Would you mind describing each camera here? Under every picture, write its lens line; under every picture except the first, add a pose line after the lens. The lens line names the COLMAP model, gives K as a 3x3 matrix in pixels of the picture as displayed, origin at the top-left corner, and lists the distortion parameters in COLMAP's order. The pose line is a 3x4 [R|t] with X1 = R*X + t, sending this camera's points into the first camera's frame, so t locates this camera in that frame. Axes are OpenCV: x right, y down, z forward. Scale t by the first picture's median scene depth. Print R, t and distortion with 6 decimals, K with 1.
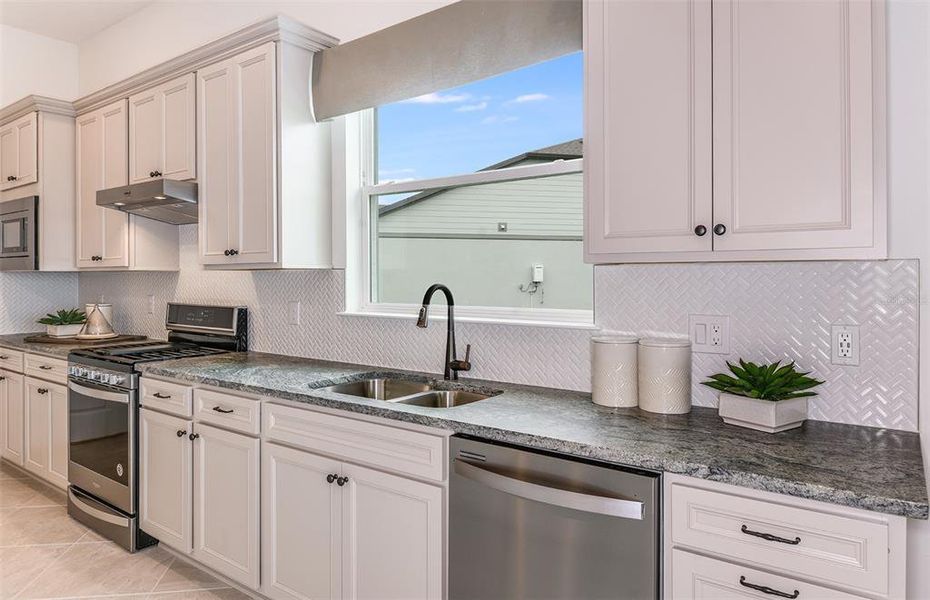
lens RADIAL K [[597.1, 0, 463.7], [0, 597.1, 277.3], [0, 0, 1]] dist [-0.004977, -0.001897]
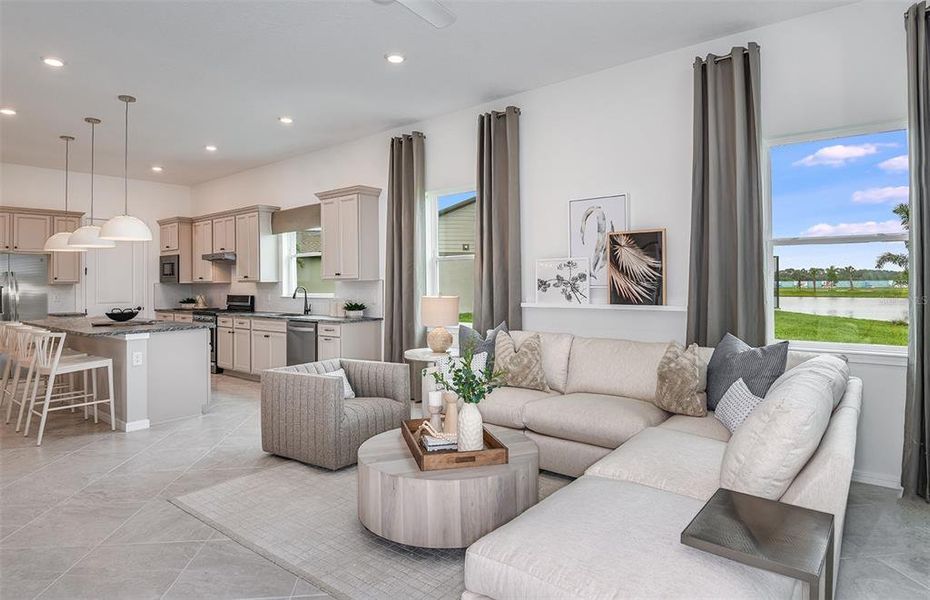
lens RADIAL K [[523.6, 0, 467.4], [0, 523.6, 282.0], [0, 0, 1]] dist [-0.001869, 0.000071]
pose [[0.998890, -0.007961, -0.046420, 0.876136], [0.007938, 0.999968, -0.000685, -0.004807], [0.046424, 0.000316, 0.998922, -1.645473]]
